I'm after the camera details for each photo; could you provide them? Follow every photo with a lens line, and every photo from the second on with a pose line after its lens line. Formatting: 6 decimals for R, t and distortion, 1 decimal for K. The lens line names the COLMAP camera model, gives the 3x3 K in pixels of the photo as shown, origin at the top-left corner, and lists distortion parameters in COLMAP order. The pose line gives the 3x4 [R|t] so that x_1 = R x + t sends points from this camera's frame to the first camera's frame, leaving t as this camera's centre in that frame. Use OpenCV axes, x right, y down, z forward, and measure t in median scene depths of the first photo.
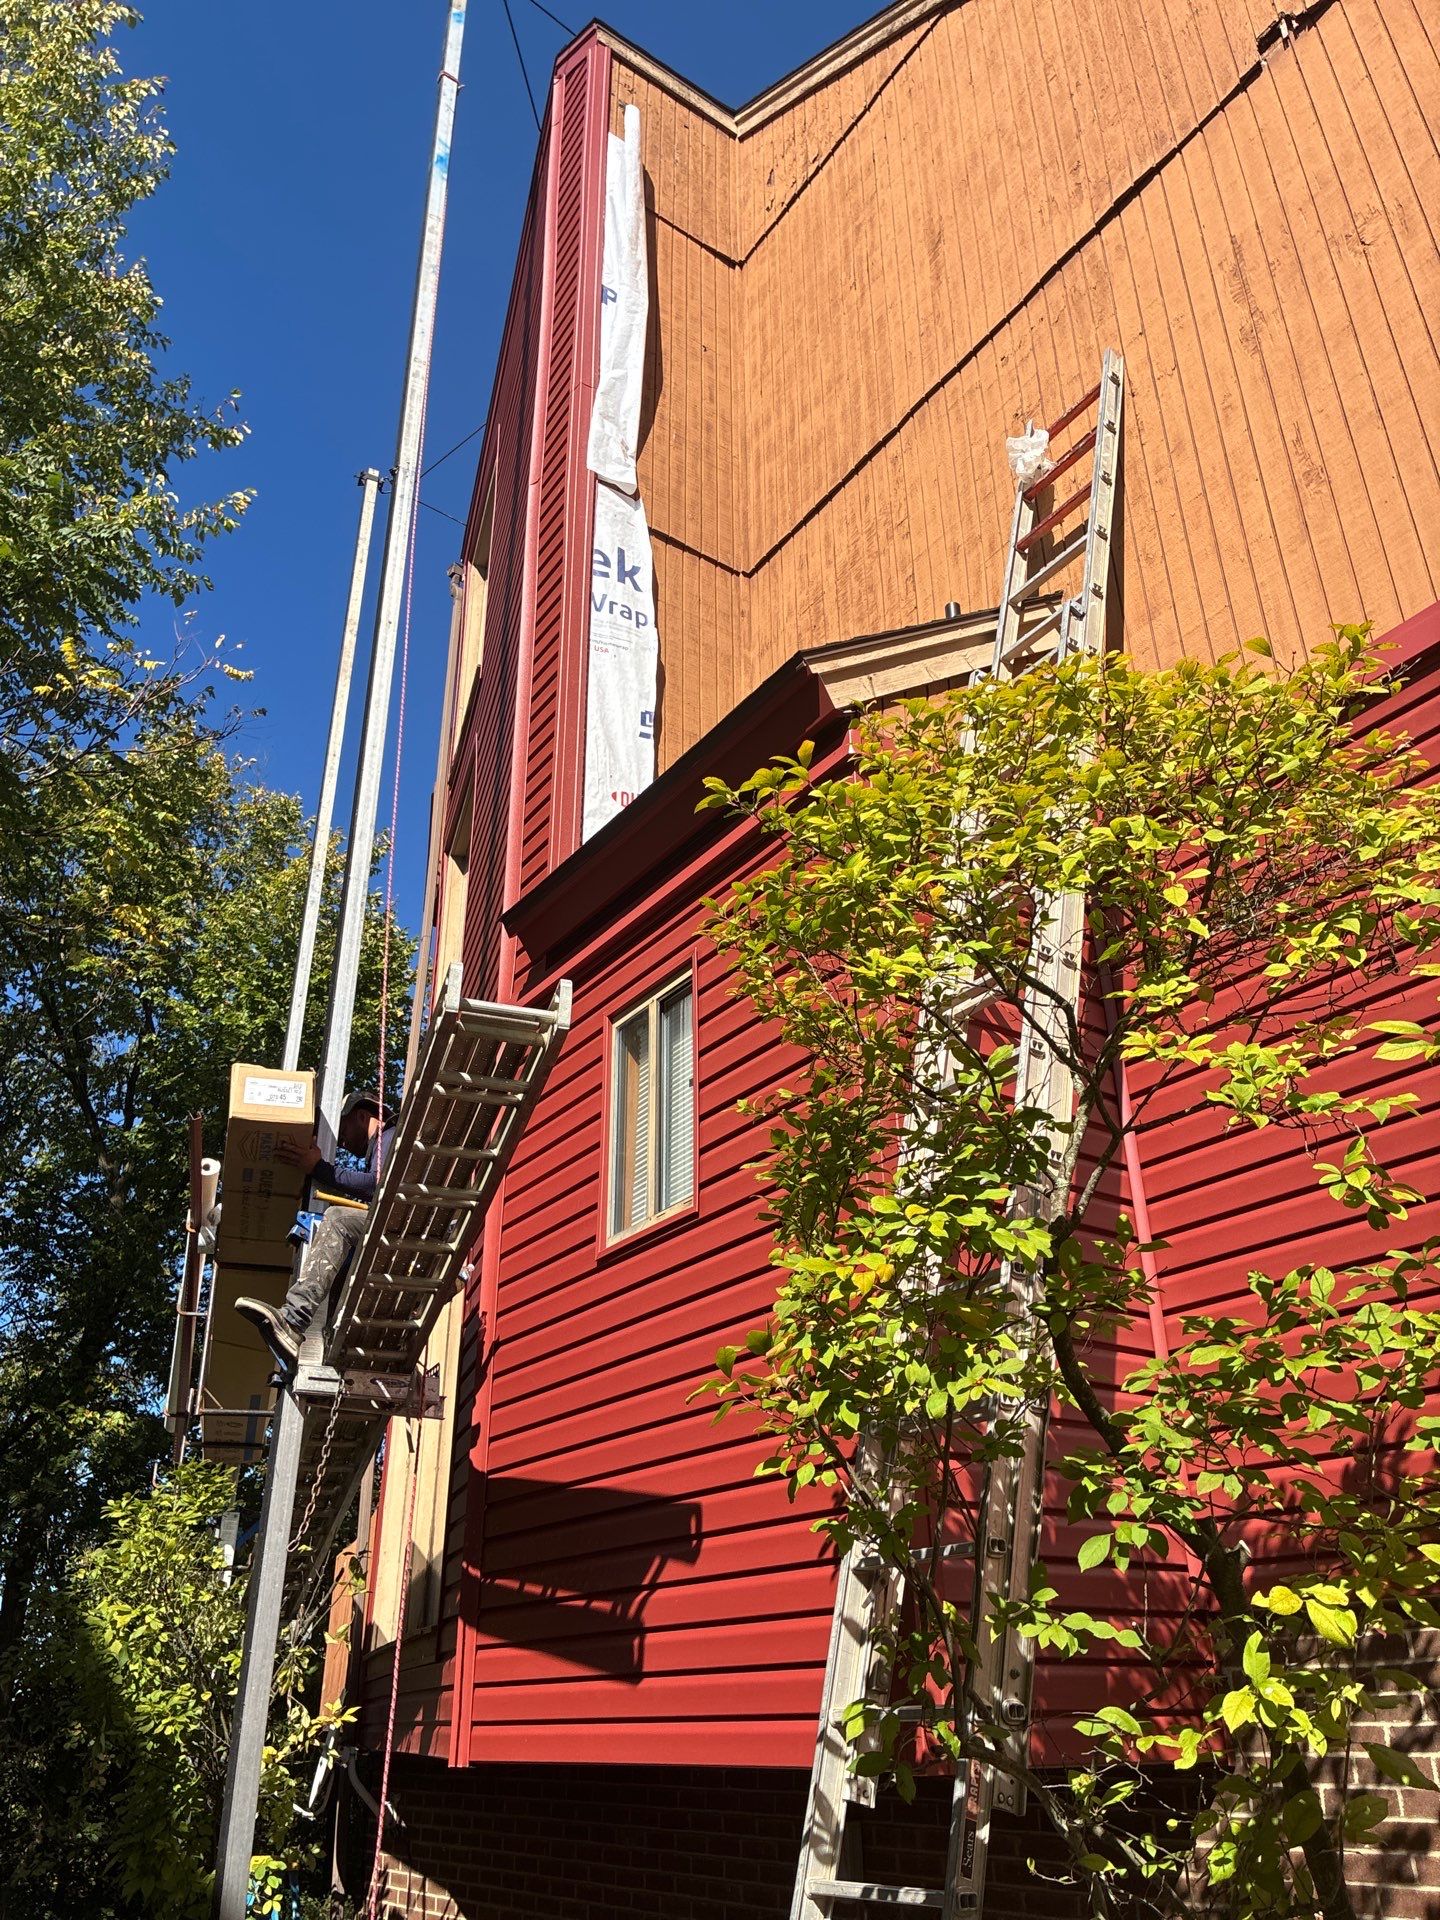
lens RADIAL K [[1441.9, 0, 701.0], [0, 1441.9, 967.2], [0, 0, 1]] dist [0.054203, -0.078344]
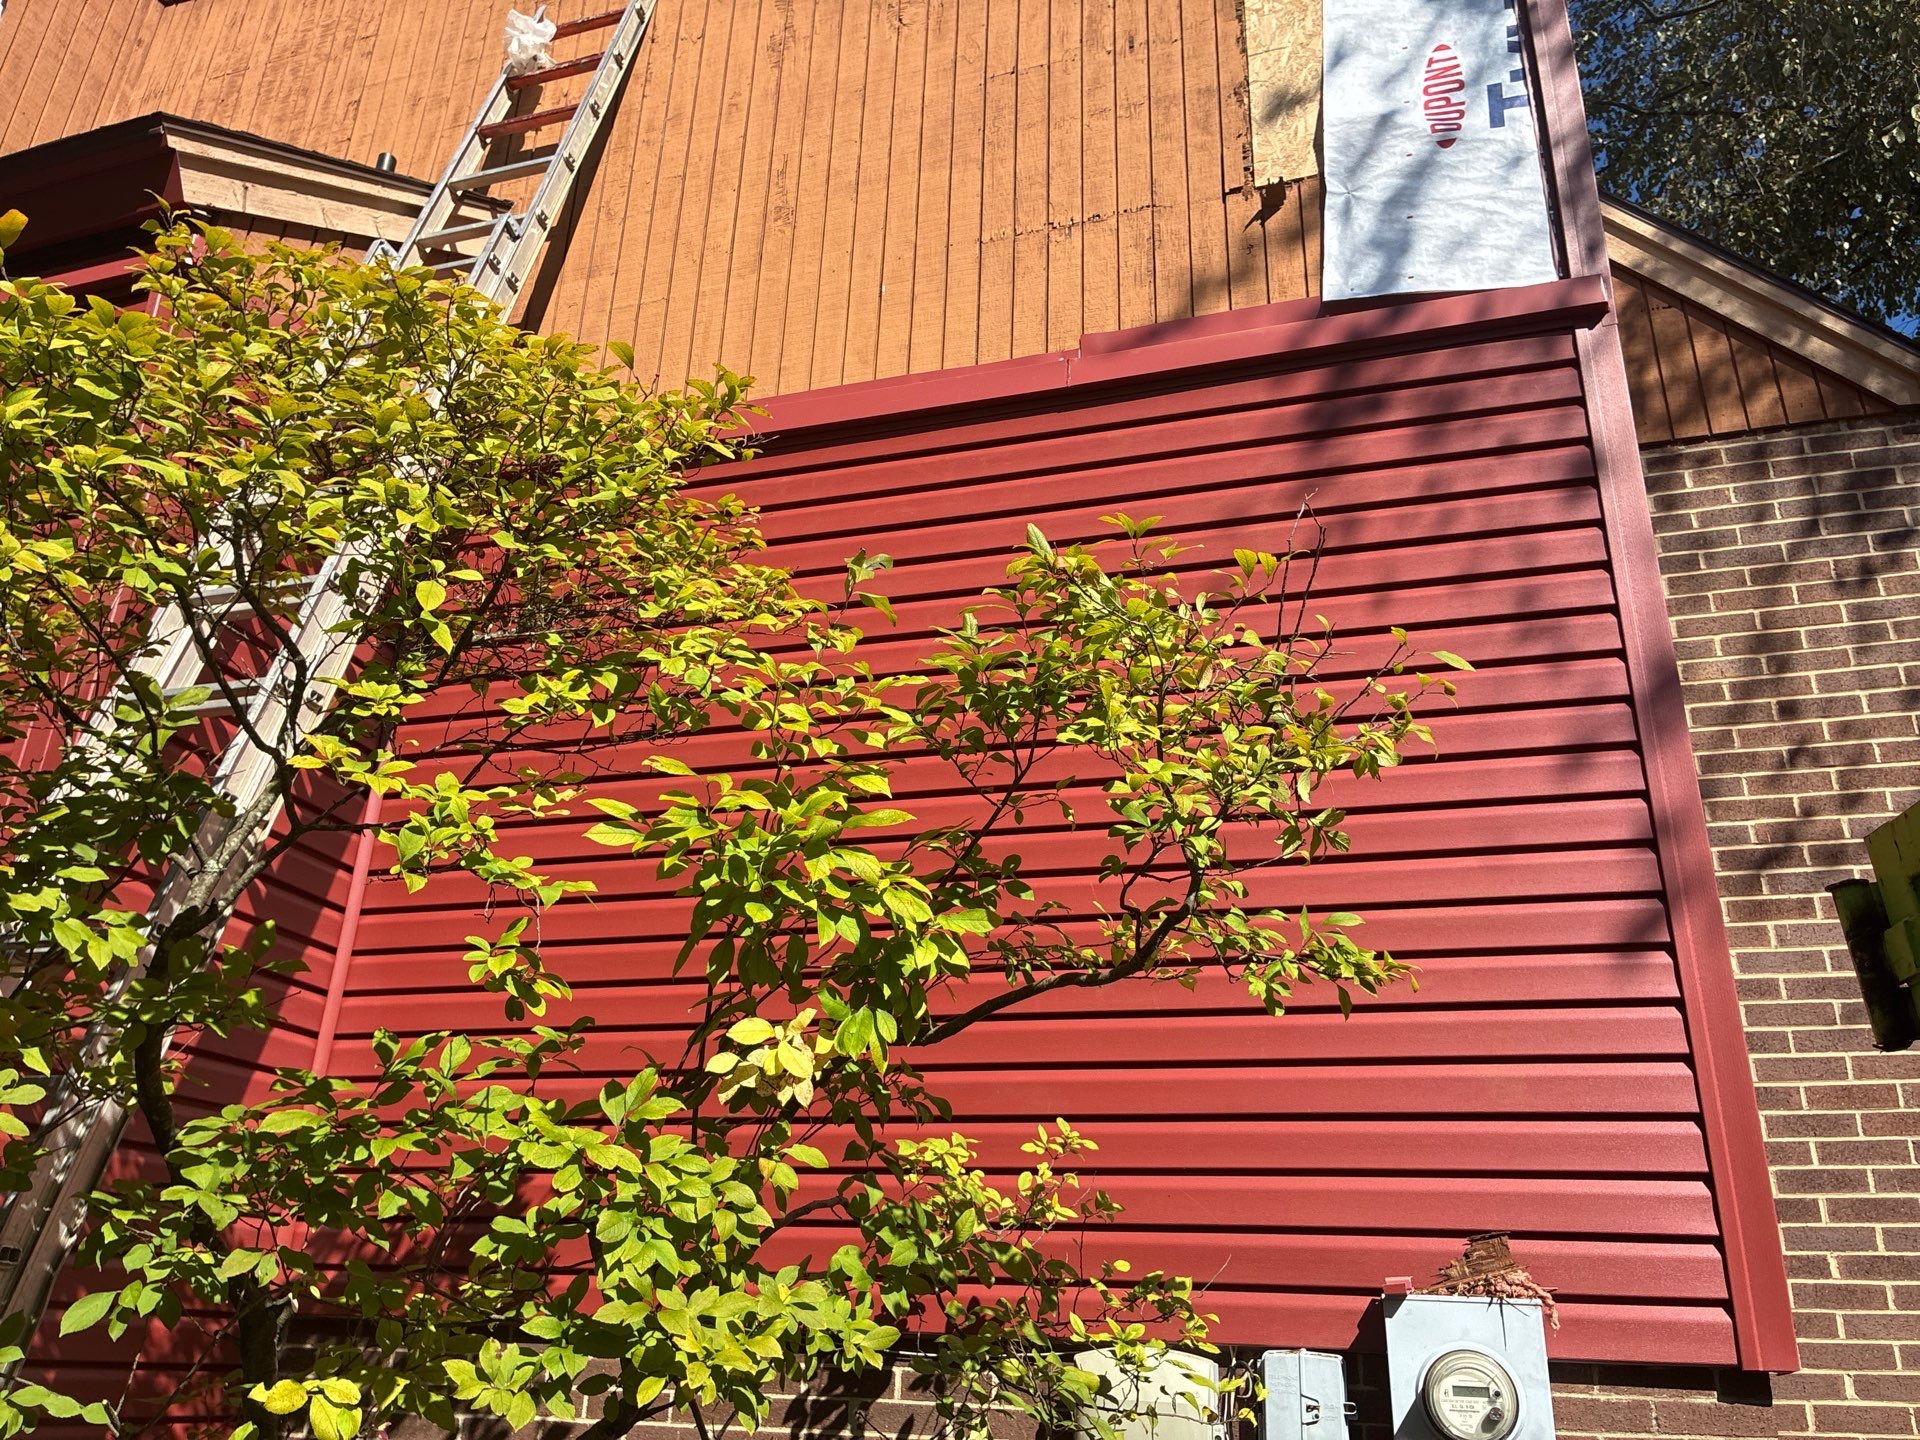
lens RADIAL K [[1441.9, 0, 960.0], [0, 1441.9, 720.0], [0, 0, 1]] dist [0.054203, -0.078344]
pose [[0.780210, 0.276207, 0.561233, 0.065917], [-0.319453, 0.947343, -0.022134, -0.032935], [-0.537794, -0.162018, 0.827362, 0.073716]]
